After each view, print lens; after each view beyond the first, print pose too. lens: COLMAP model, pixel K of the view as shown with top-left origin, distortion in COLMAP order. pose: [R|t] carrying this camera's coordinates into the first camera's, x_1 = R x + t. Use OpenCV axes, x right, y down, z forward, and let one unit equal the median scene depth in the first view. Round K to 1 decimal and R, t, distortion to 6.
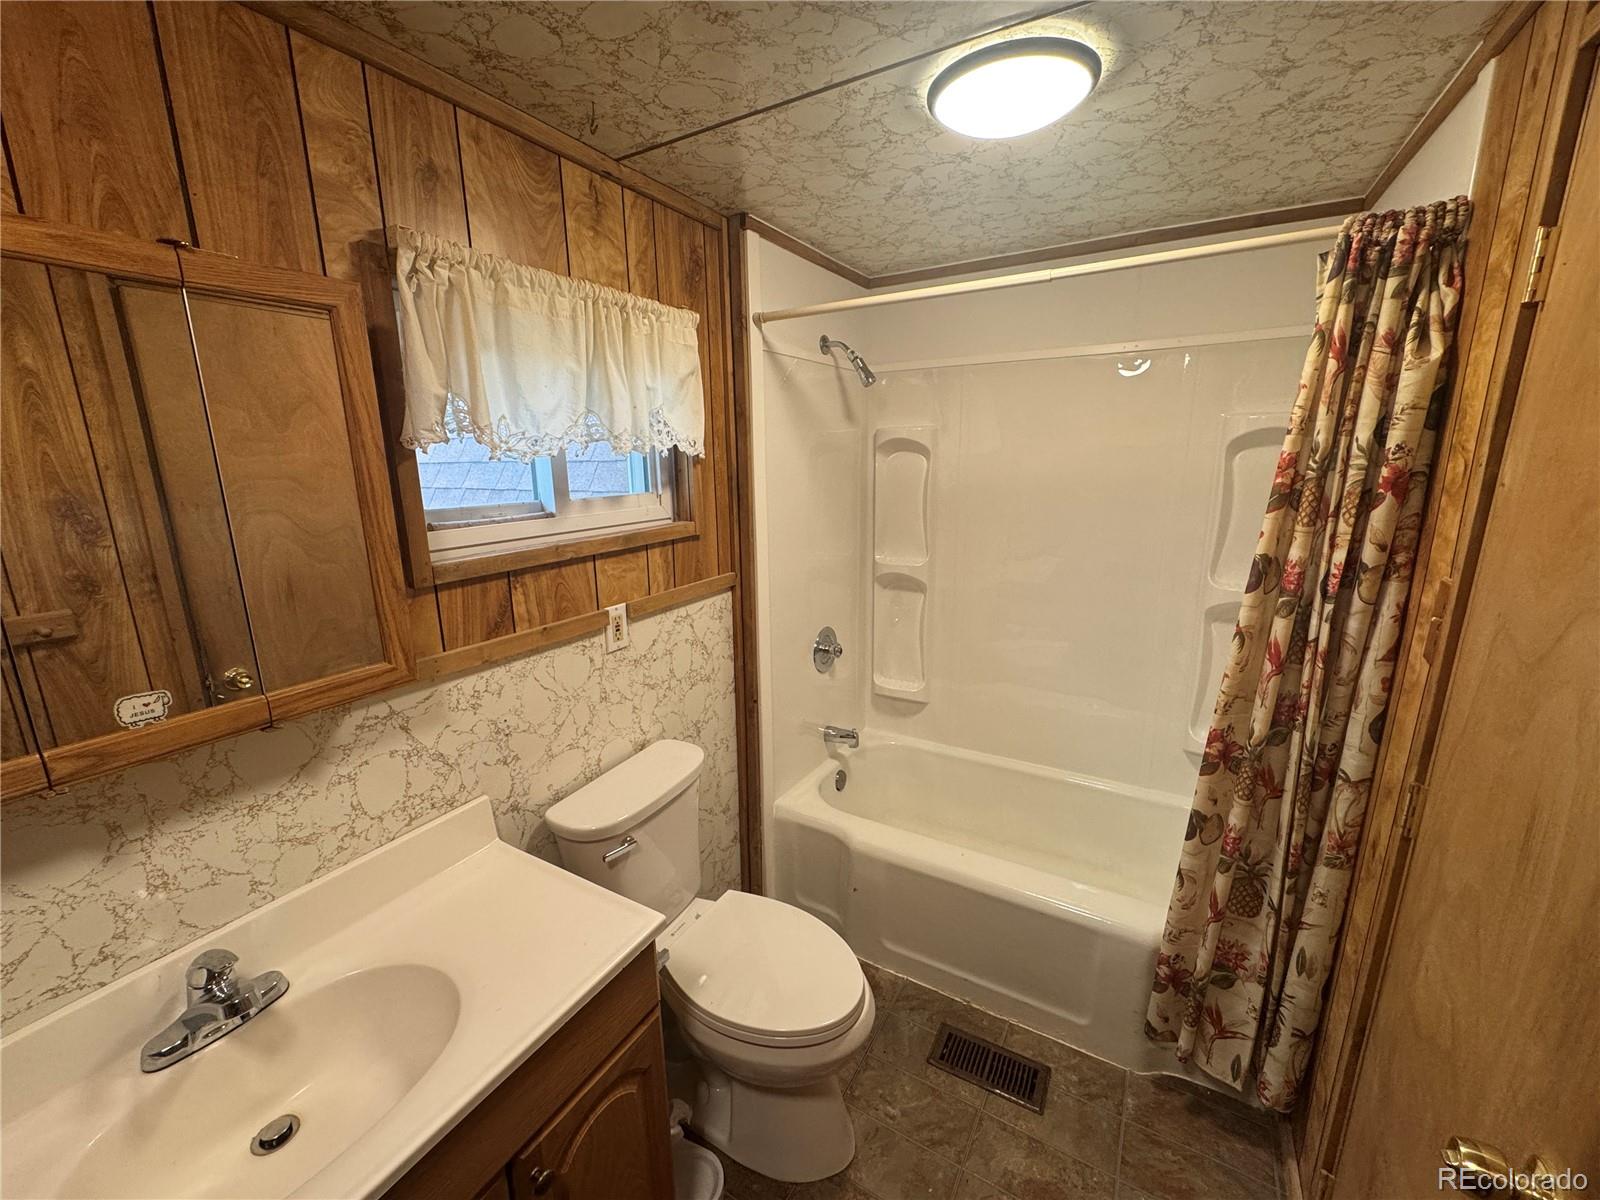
lens RADIAL K [[639.2, 0, 799.9], [0, 639.2, 597.8], [0, 0, 1]] dist [-0.002609, 0.000453]
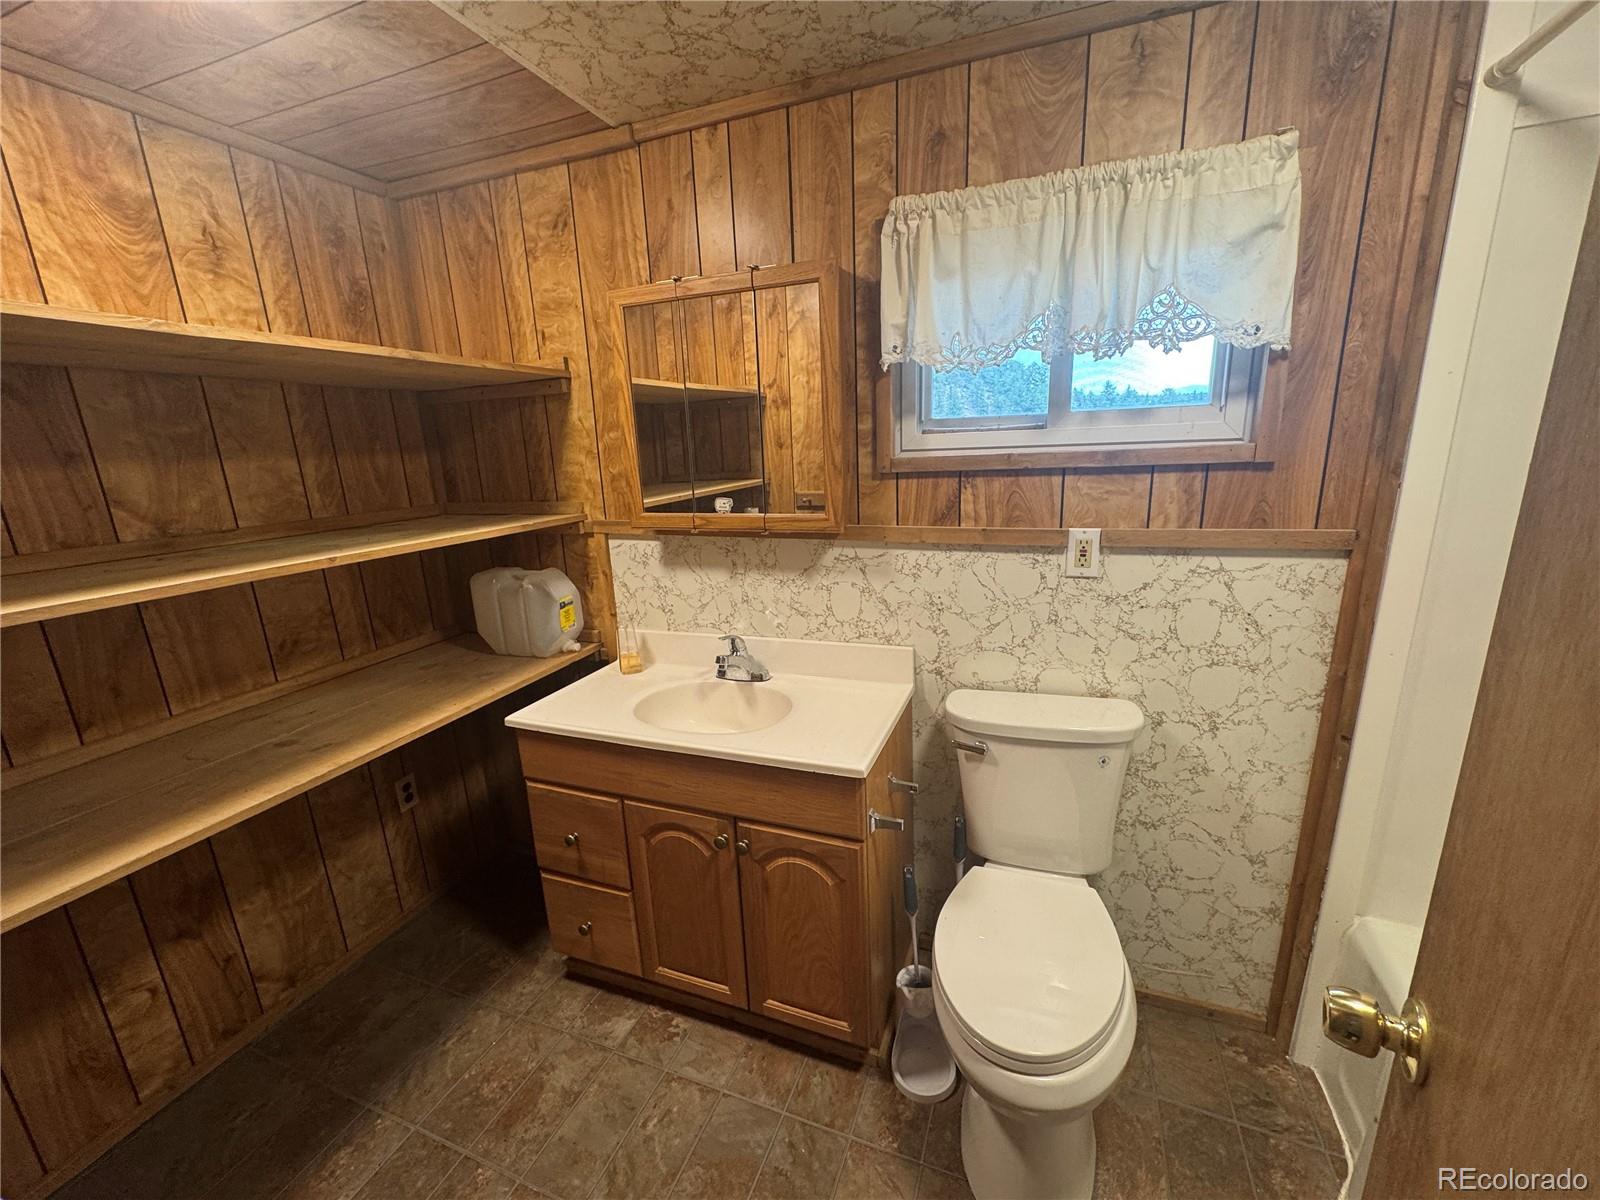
lens RADIAL K [[639.2, 0, 799.9], [0, 639.2, 597.8], [0, 0, 1]] dist [-0.002609, 0.000453]
pose [[0.155641, 0.241803, -0.957762, 0.645356], [-0.179300, 0.960387, 0.213329, -0.016605], [0.971405, 0.138524, 0.192831, 0.505753]]
